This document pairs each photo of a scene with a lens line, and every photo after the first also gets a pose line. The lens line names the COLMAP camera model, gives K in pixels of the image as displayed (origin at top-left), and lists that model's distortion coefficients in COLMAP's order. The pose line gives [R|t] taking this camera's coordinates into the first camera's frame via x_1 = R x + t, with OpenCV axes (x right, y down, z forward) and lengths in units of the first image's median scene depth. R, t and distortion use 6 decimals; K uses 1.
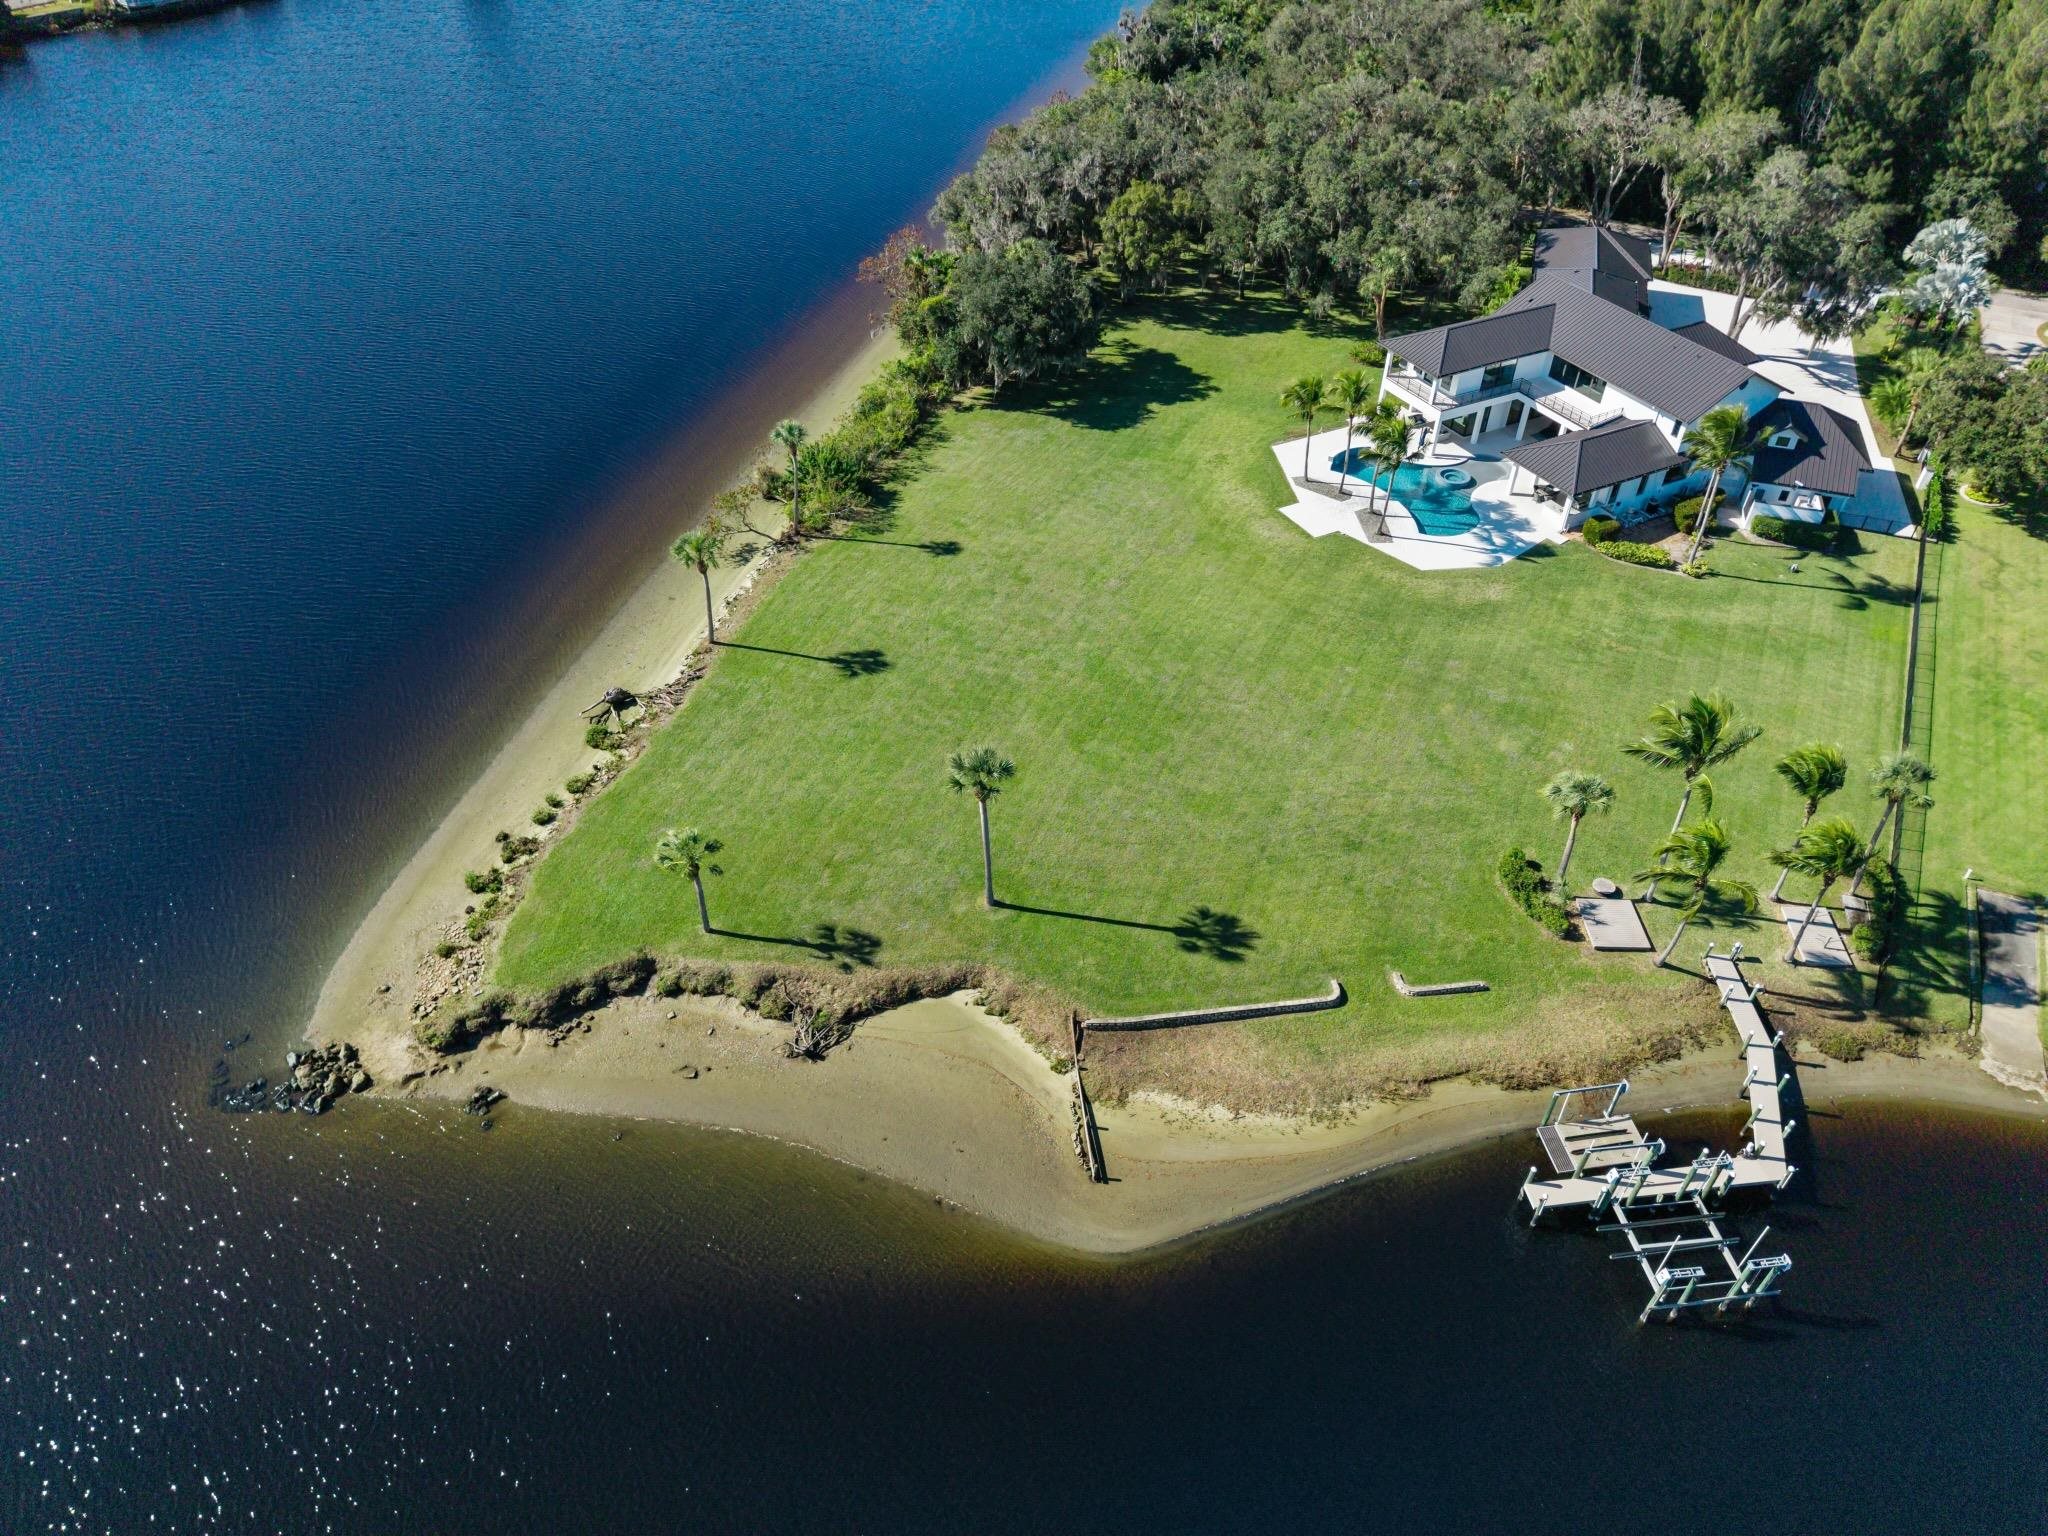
lens RADIAL K [[1365.5, 0, 1024.0], [0, 1365.5, 768.0], [0, 0, 1]] dist [0.036924, -0.033423]
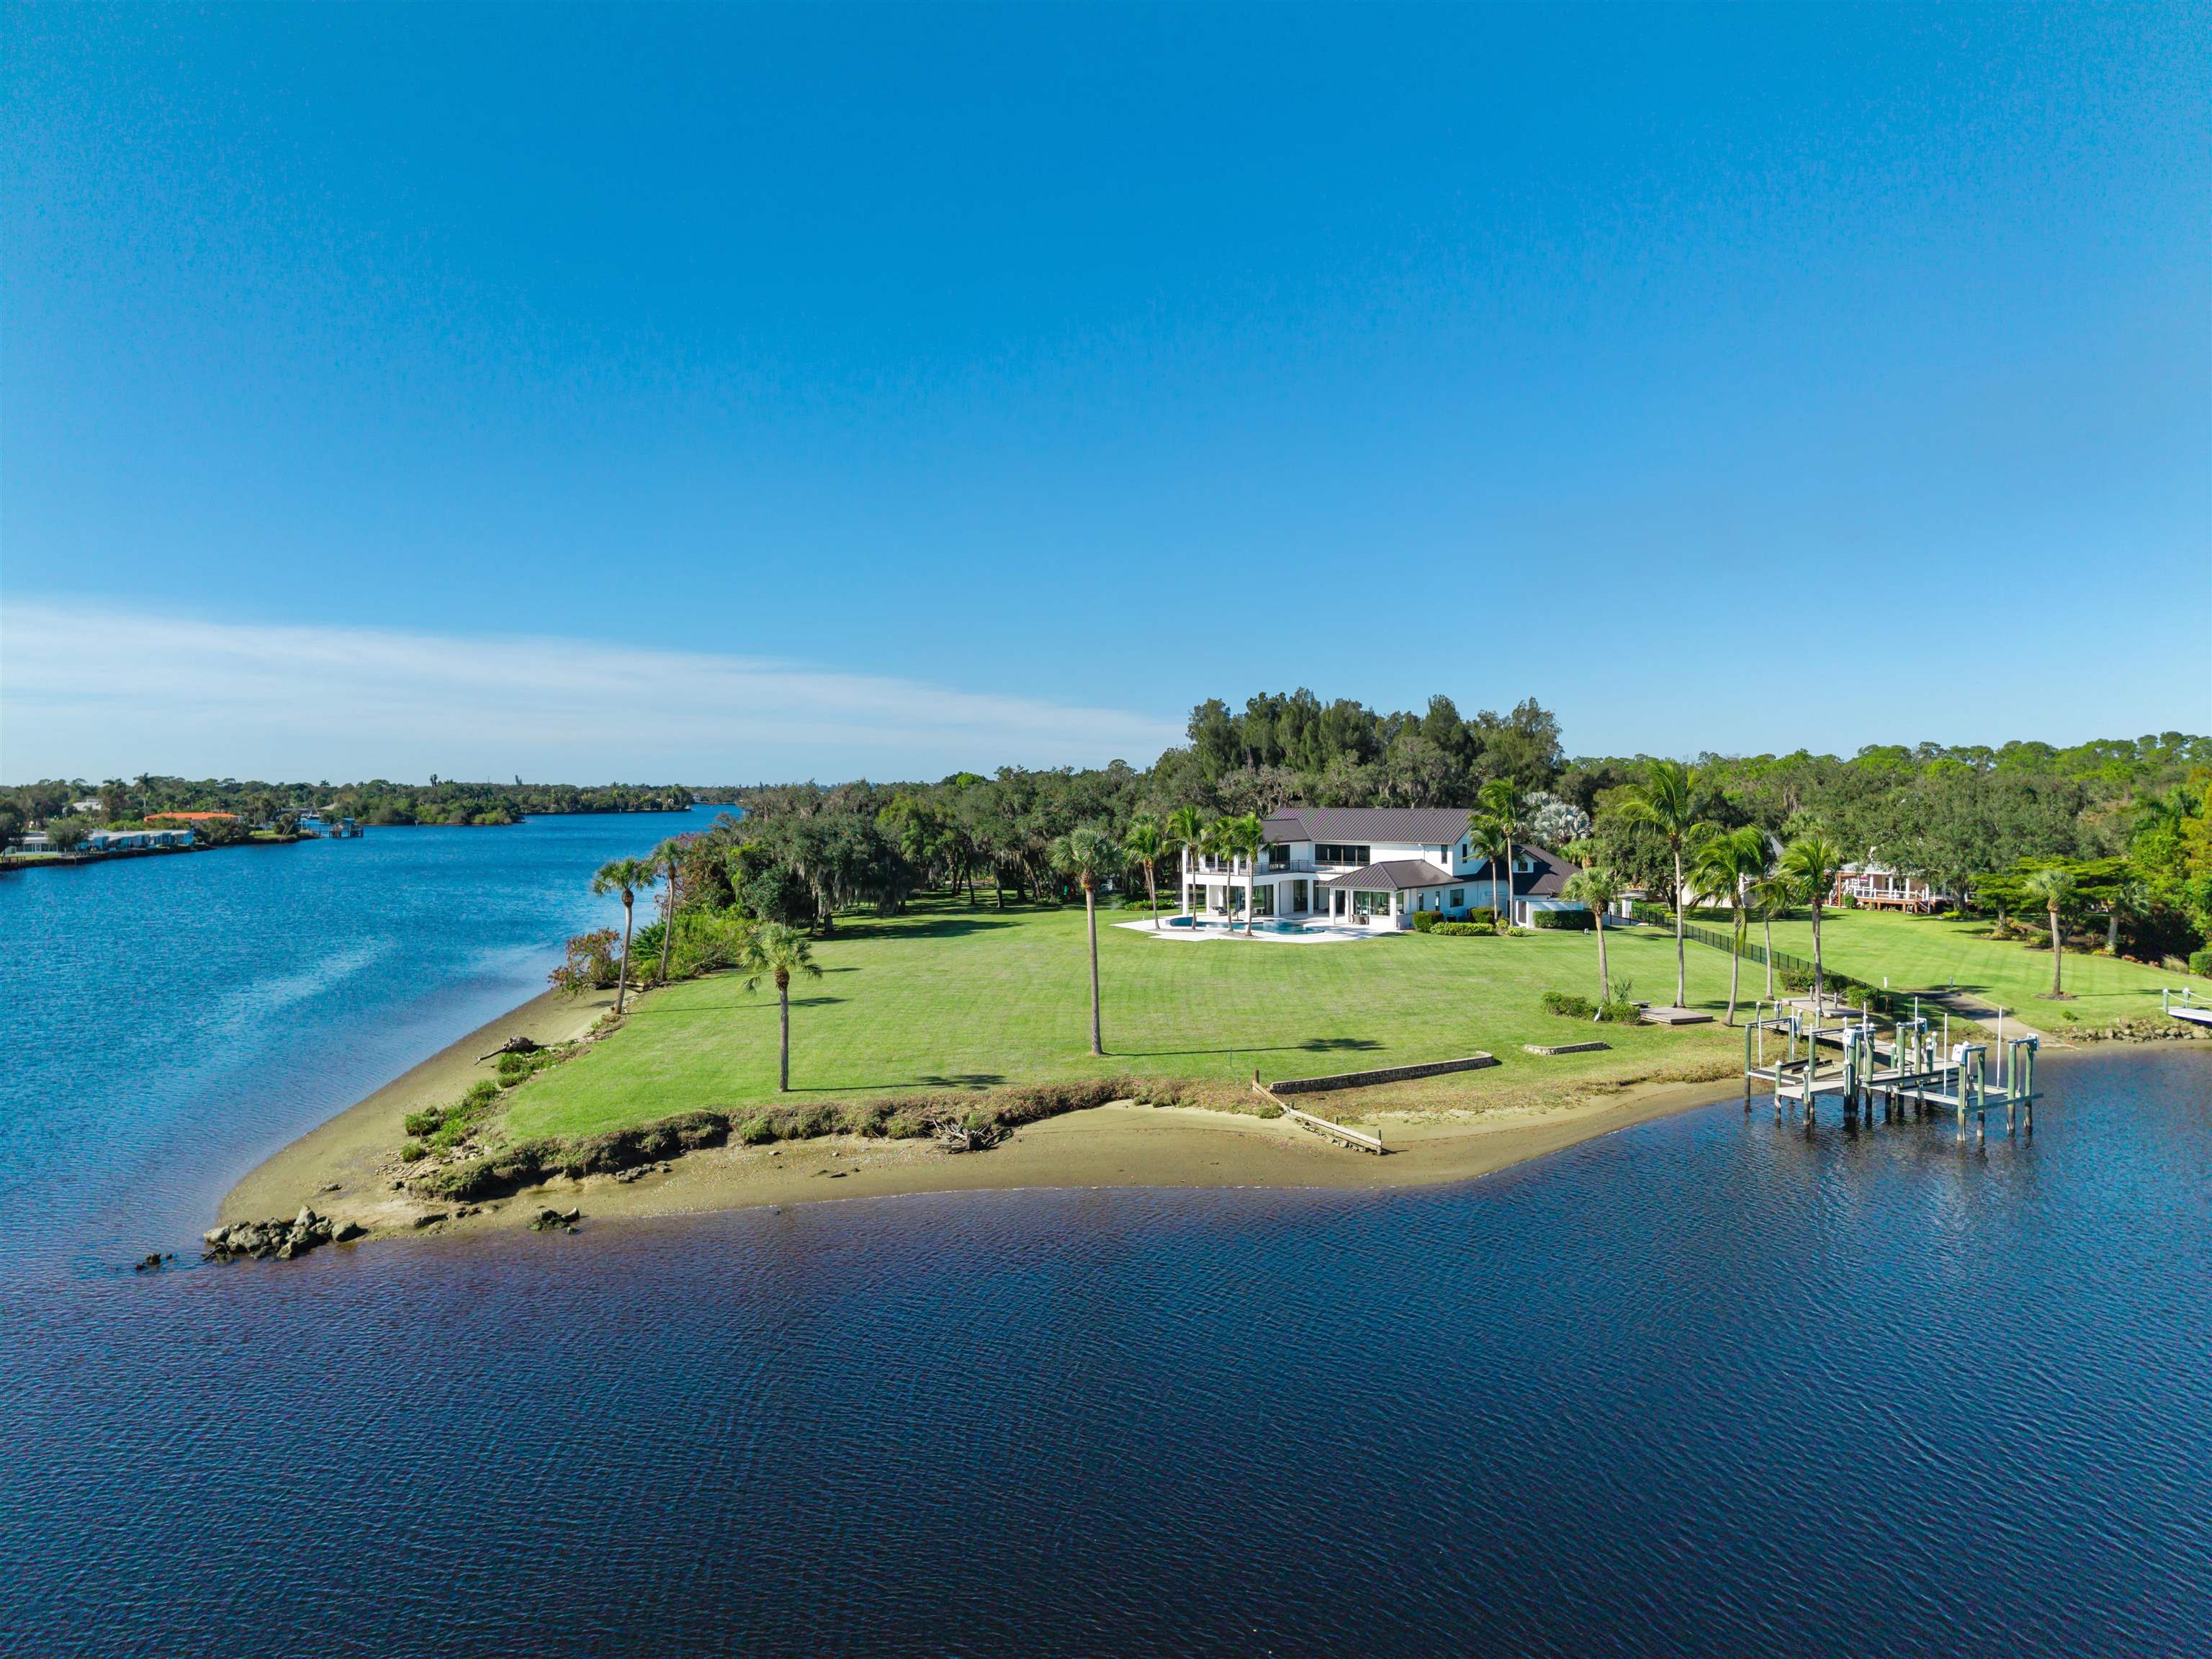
lens RADIAL K [[1474.8, 0, 1106.0], [0, 1474.8, 829.5], [0, 0, 1]] dist [0.036924, -0.033423]
pose [[0.922468, -0.027271, 0.385110, -0.264314], [0.260910, 0.779277, -0.569783, 0.367191], [-0.284568, 0.626086, 0.725974, 0.165518]]
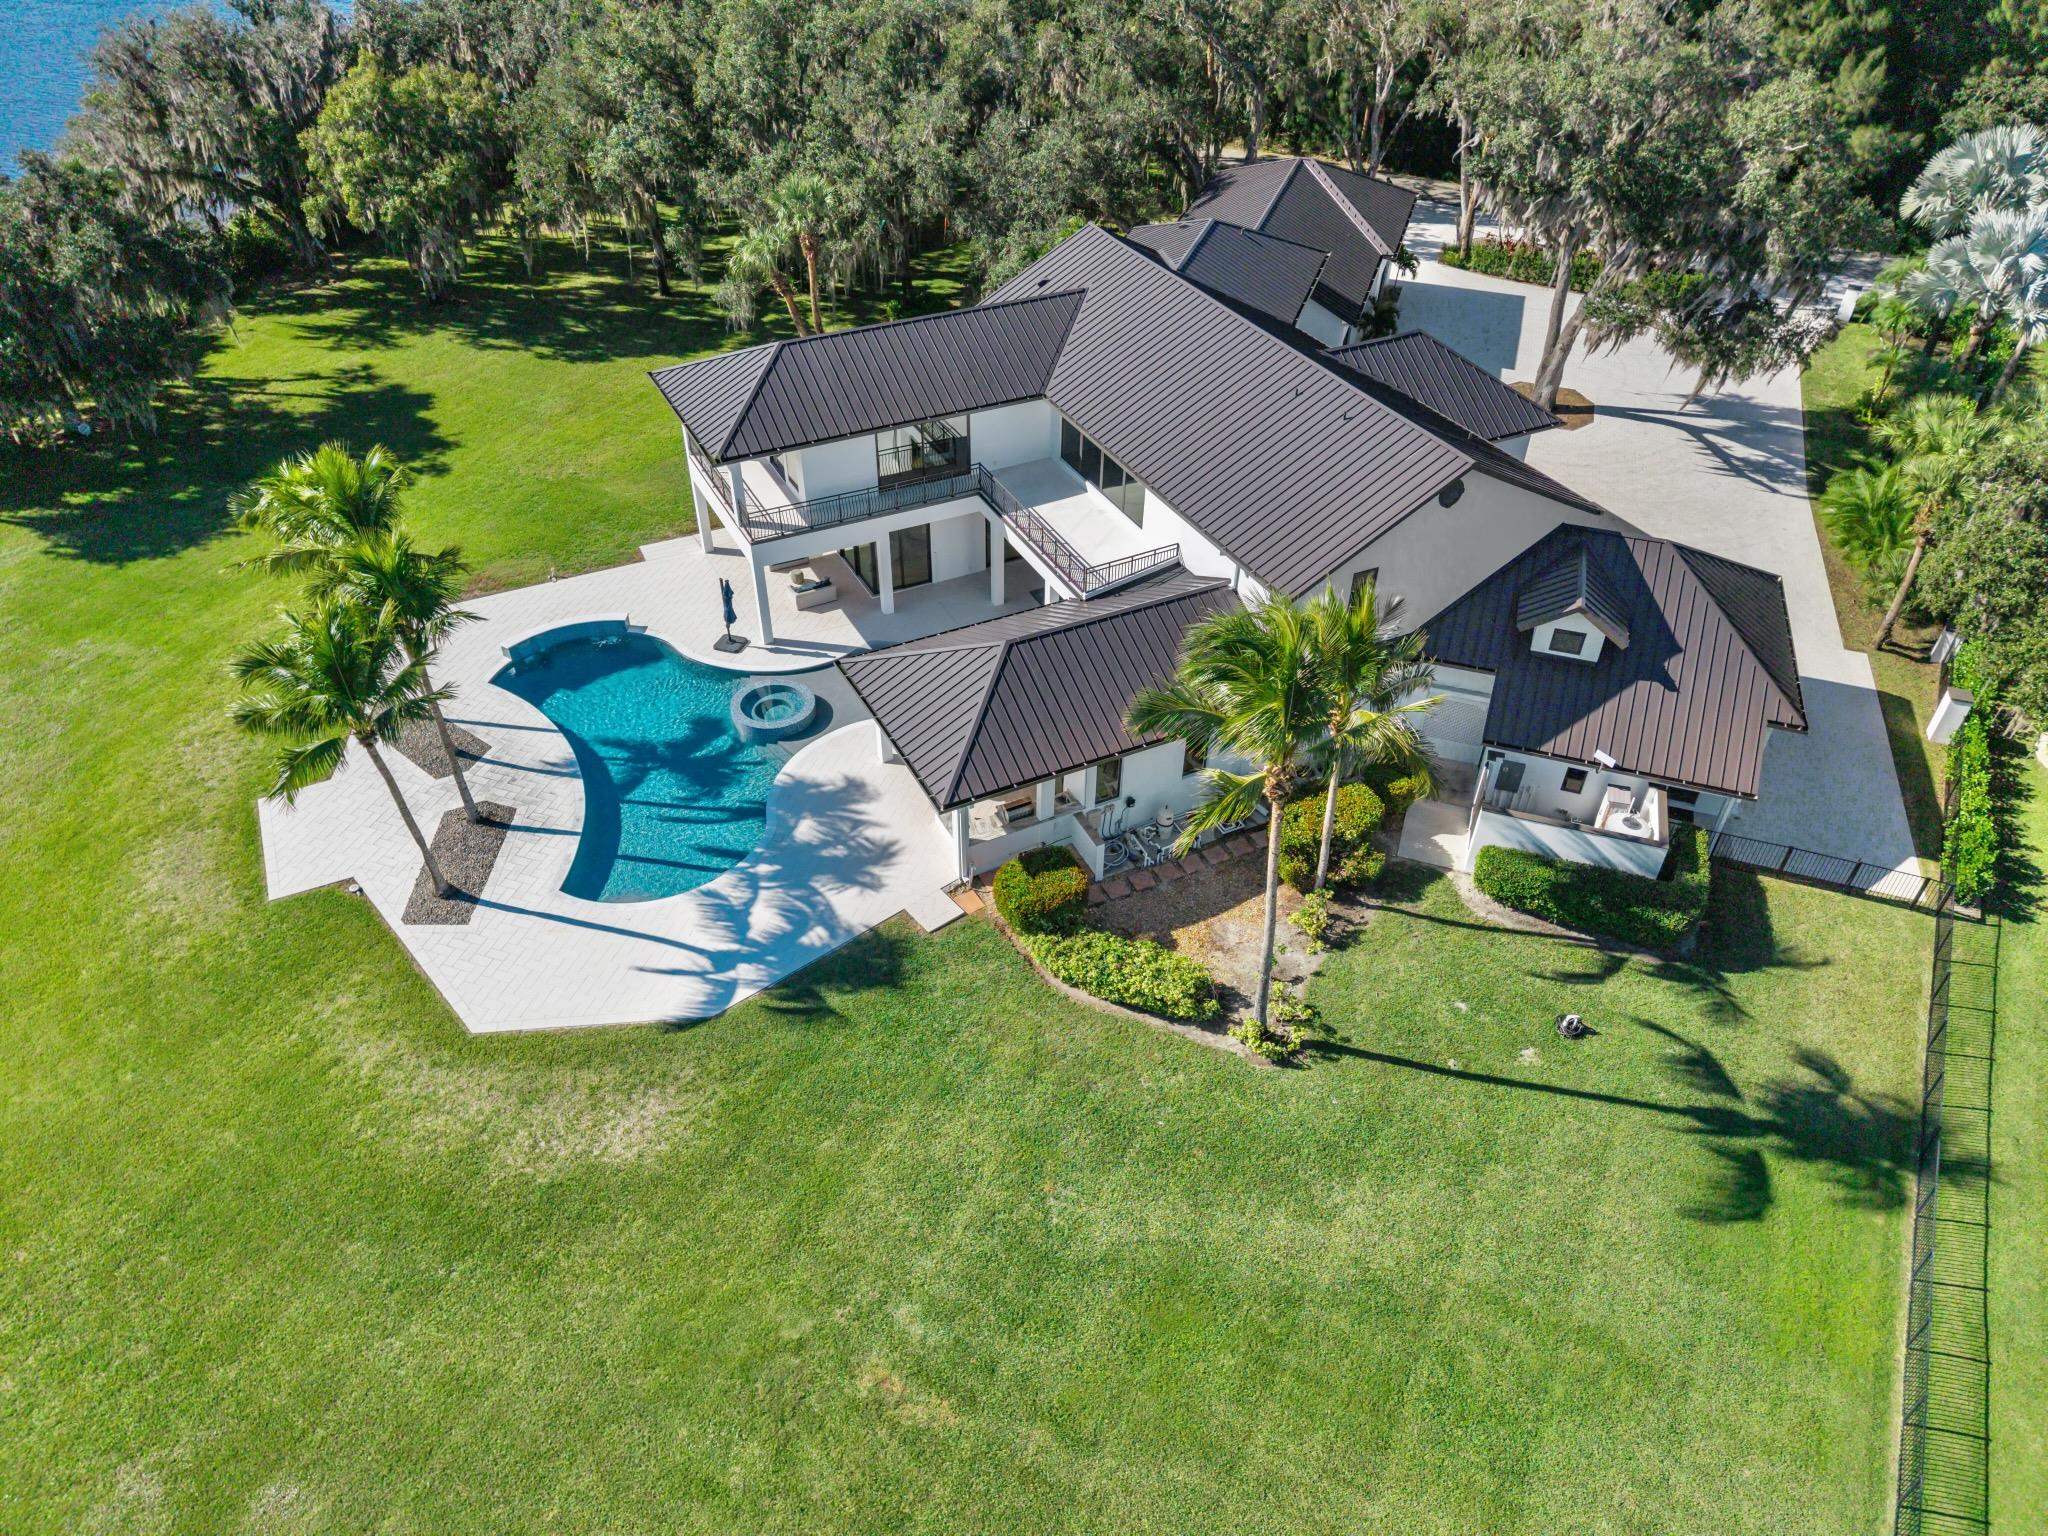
lens RADIAL K [[1365.5, 0, 1024.0], [0, 1365.5, 768.0], [0, 0, 1]] dist [0.036924, -0.033423]
pose [[0.999851, 0.008535, -0.015024, 0.409875], [-0.008903, 0.999659, -0.024562, -0.192683], [0.014810, 0.024692, 0.999585, 0.624825]]
